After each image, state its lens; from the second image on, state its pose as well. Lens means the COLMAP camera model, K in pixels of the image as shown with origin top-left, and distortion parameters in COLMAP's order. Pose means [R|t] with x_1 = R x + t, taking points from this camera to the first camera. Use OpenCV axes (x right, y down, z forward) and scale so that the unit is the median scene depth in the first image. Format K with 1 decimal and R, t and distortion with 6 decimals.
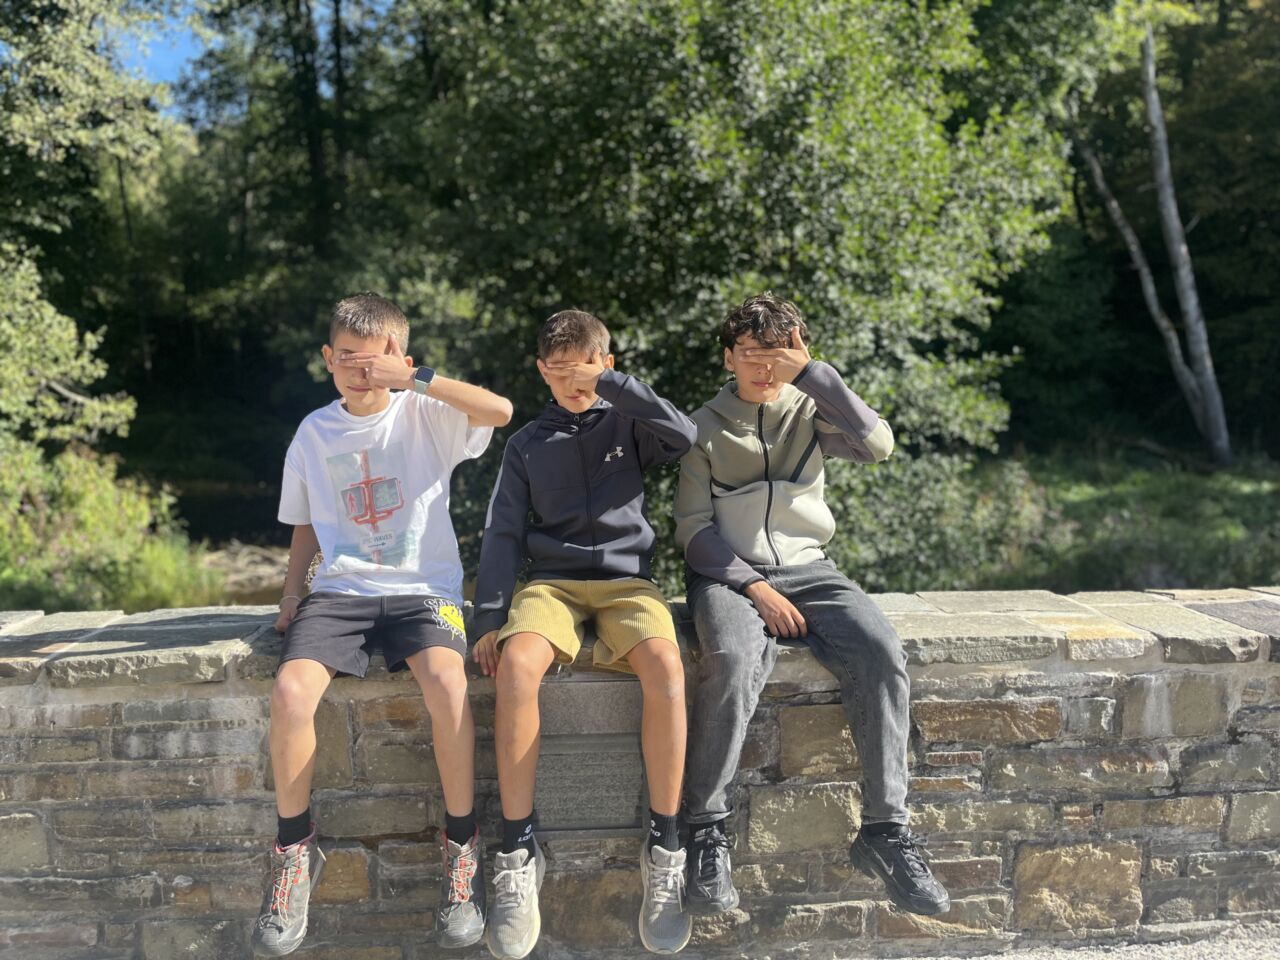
lens RADIAL K [[968.2, 0, 633.9], [0, 968.2, 474.9], [0, 0, 1]] dist [0.056236, -0.070709]
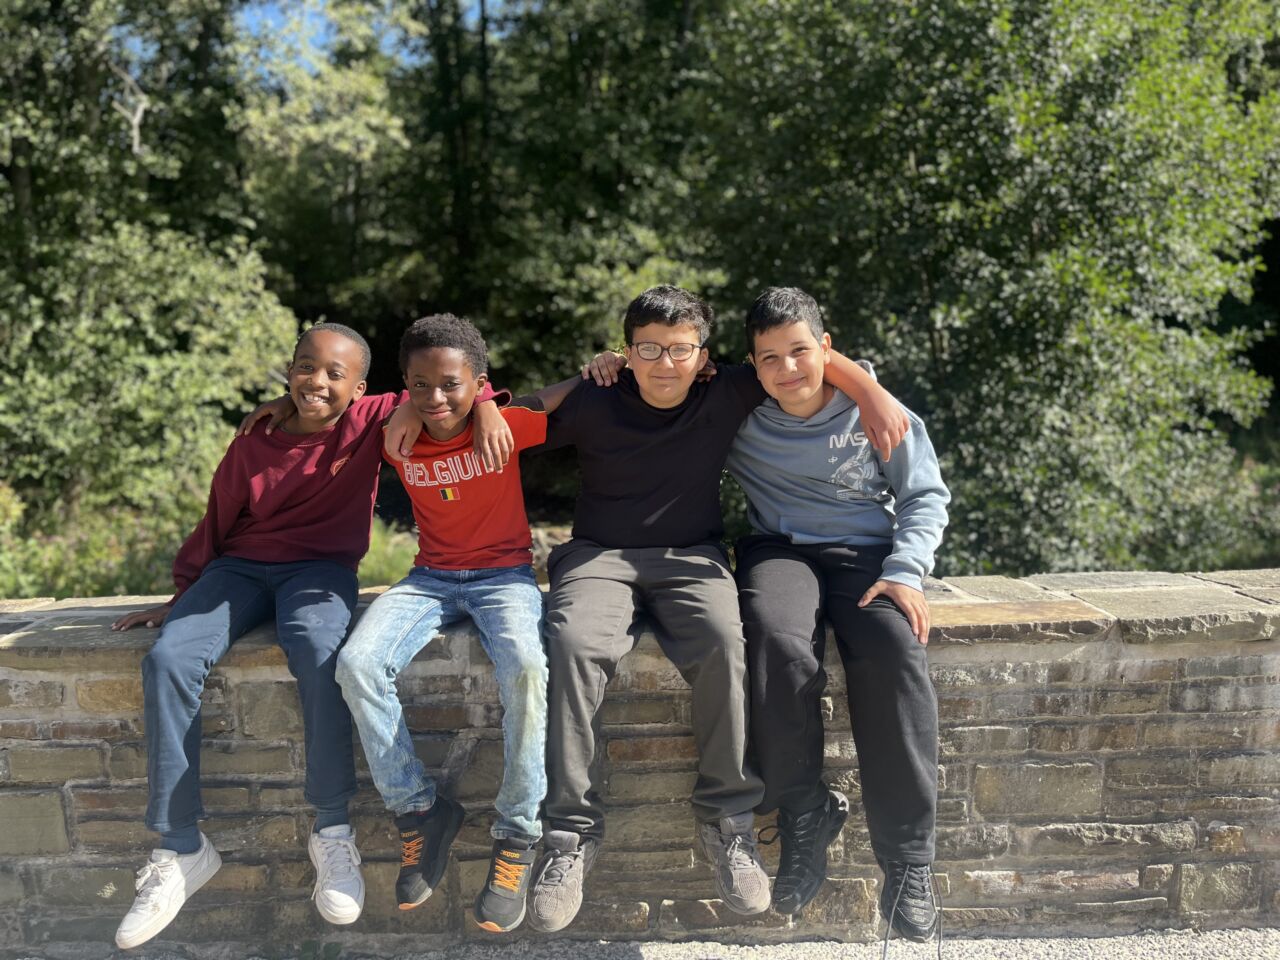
lens RADIAL K [[968.2, 0, 630.0], [0, 968.2, 476.8], [0, 0, 1]] dist [0.056236, -0.070709]
pose [[0.998255, -0.005252, -0.058812, -0.188947], [0.006357, 0.999806, 0.018622, 0.001989], [0.058703, -0.018963, 0.998095, -0.017131]]
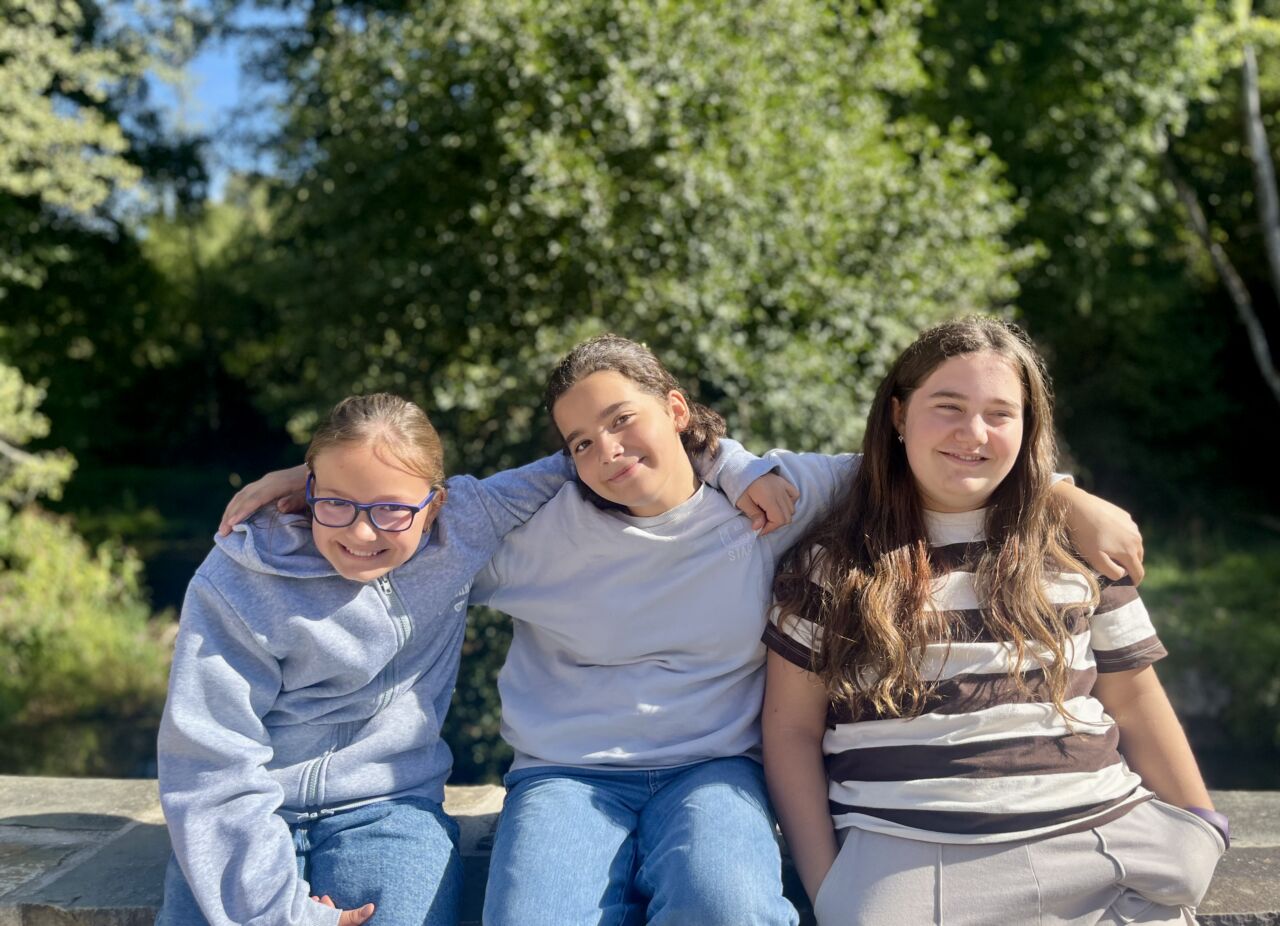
lens RADIAL K [[1040.2, 0, 668.5], [0, 1040.2, 495.4], [0, 0, 1]] dist [0.017941, -0.024220]
pose [[0.995826, 0.013897, -0.090207, 0.182509], [-0.018025, 0.998819, -0.045114, -0.008815], [0.089473, 0.046552, 0.994901, 0.070792]]
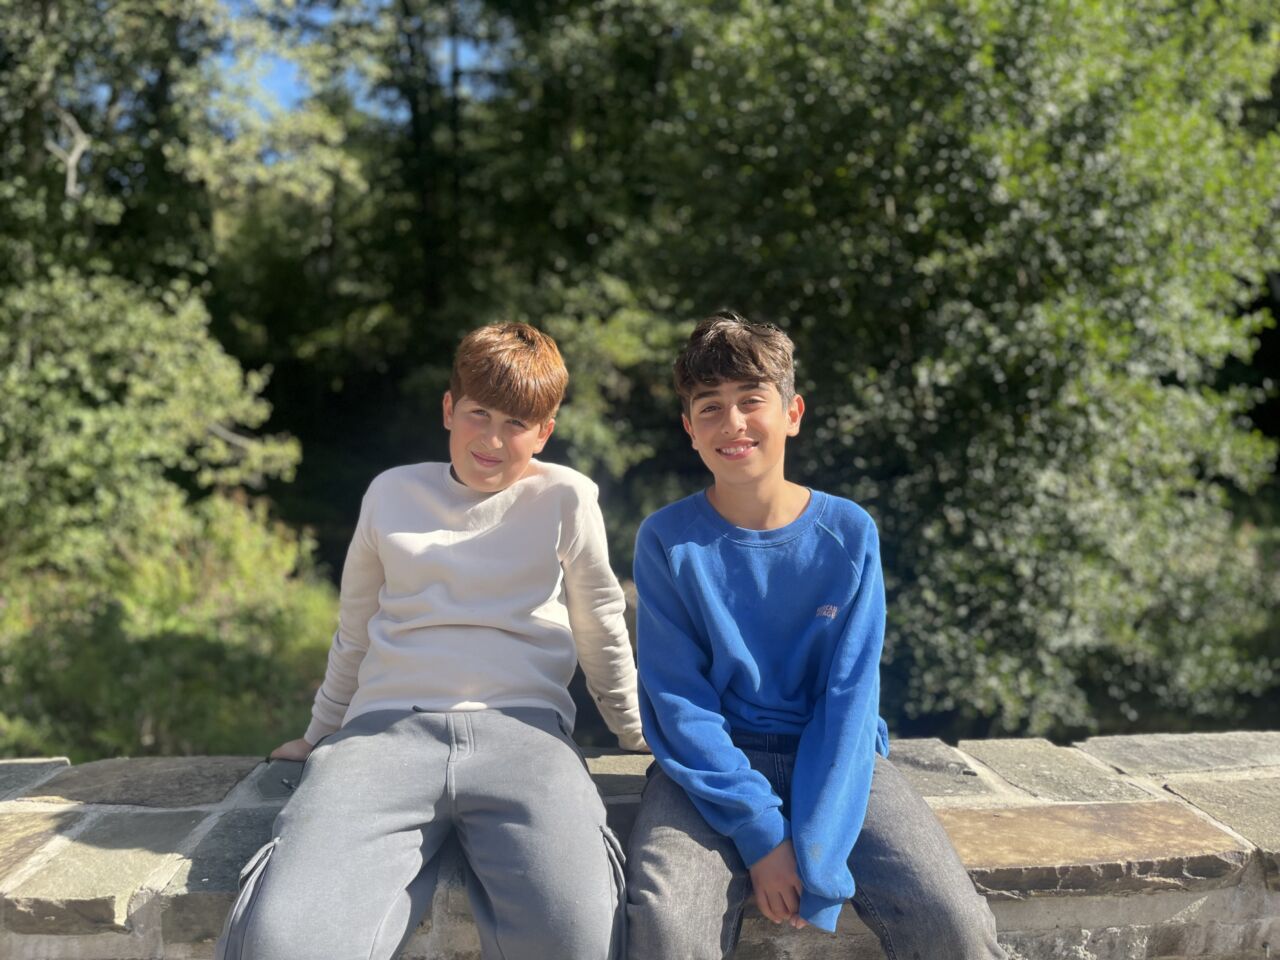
lens RADIAL K [[968.2, 0, 637.4], [0, 968.2, 474.7], [0, 0, 1]] dist [0.056236, -0.070709]
pose [[0.999506, -0.004191, -0.031157, -0.175398], [0.002937, 0.999188, -0.040172, -0.005891], [0.031300, 0.040061, 0.998707, 0.056471]]
